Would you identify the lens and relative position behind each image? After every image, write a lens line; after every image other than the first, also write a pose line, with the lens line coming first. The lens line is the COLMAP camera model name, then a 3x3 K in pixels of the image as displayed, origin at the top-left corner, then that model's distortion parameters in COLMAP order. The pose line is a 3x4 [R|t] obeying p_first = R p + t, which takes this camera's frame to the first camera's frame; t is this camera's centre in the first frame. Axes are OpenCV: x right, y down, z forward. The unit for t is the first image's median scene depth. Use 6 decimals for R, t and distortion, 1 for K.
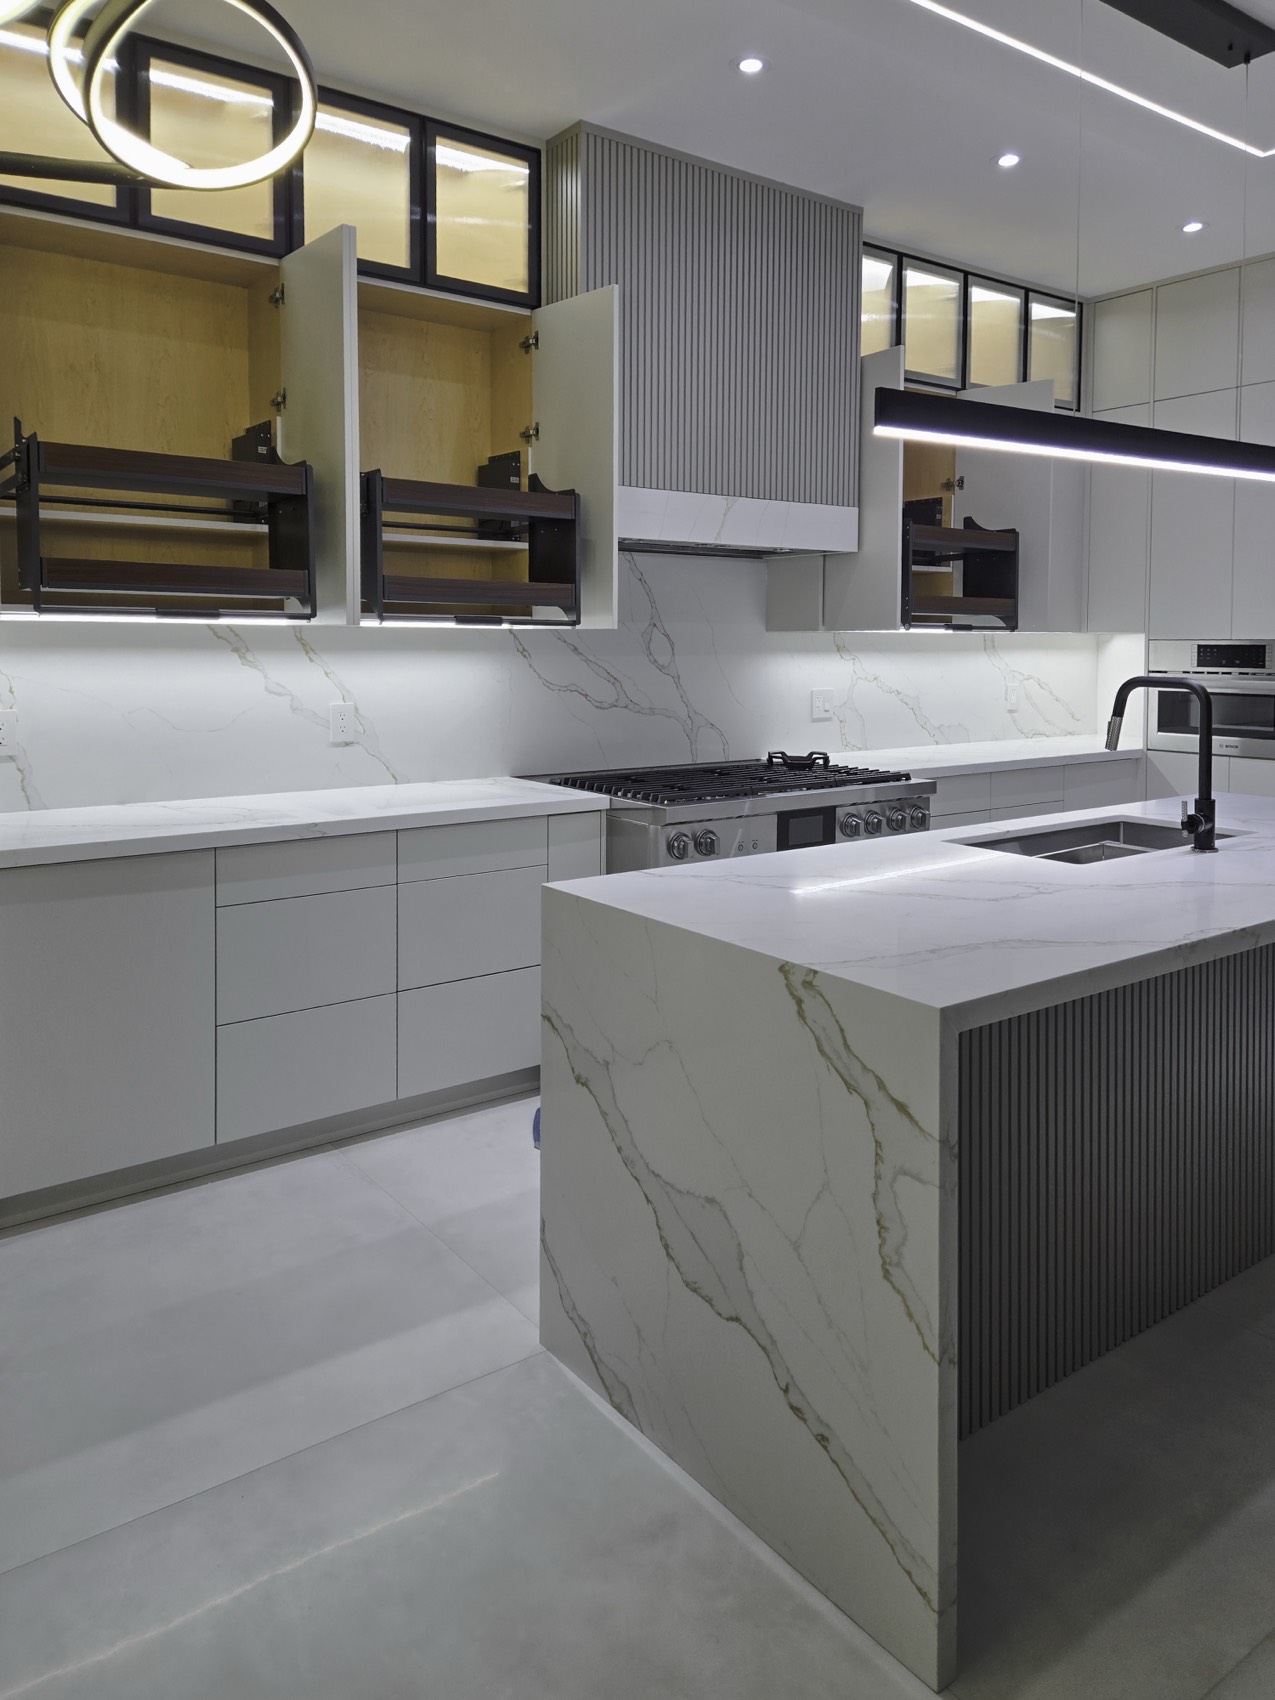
lens RADIAL K [[1207.8, 0, 638.7], [0, 1207.8, 696.0], [0, 0, 1]] dist [0.097213, -0.079916]
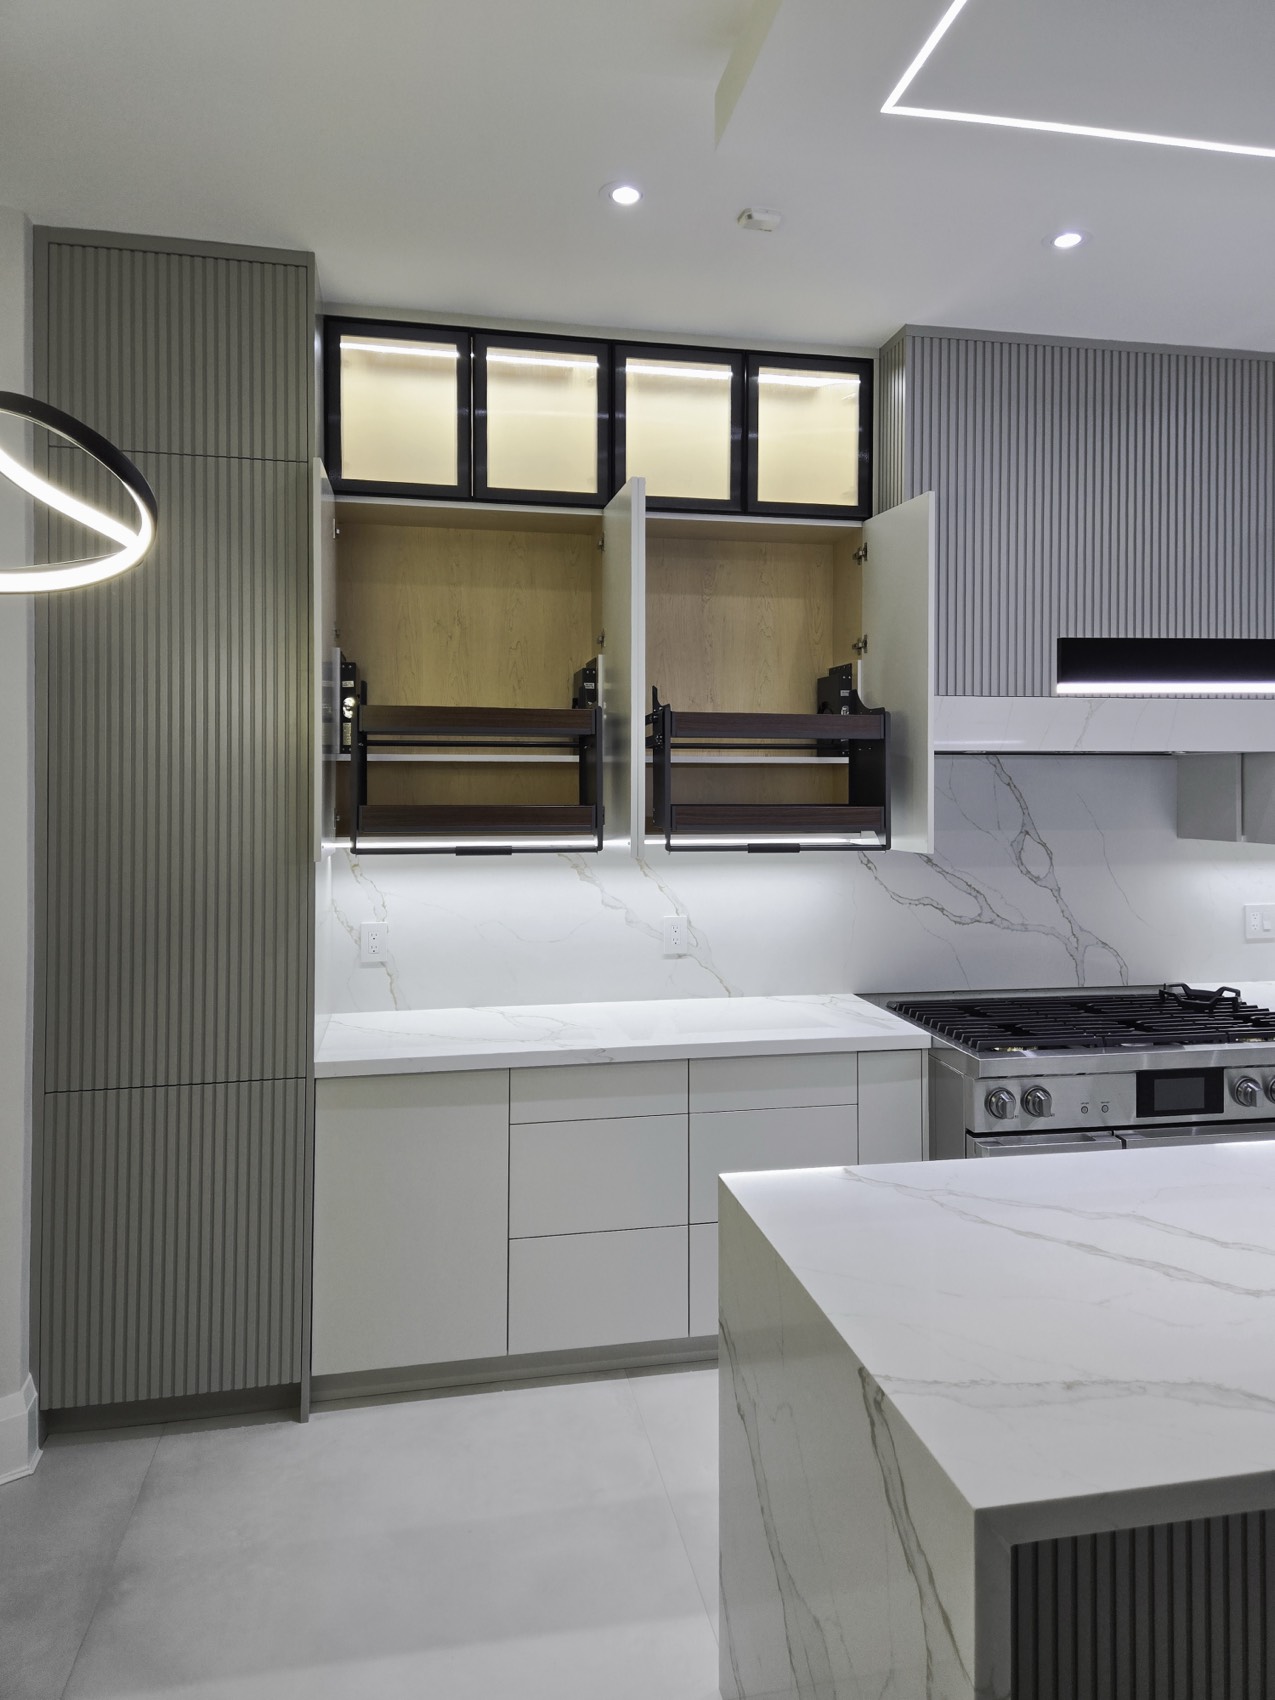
lens RADIAL K [[1148.3, 0, 677.1], [0, 1148.3, 781.0], [0, 0, 1]] dist [0.121639, -0.112064]
pose [[0.907964, -0.002028, -0.419043, 0.170884], [-0.016445, 0.999045, -0.040469, -0.070654], [0.418725, 0.043635, 0.907064, 0.107829]]
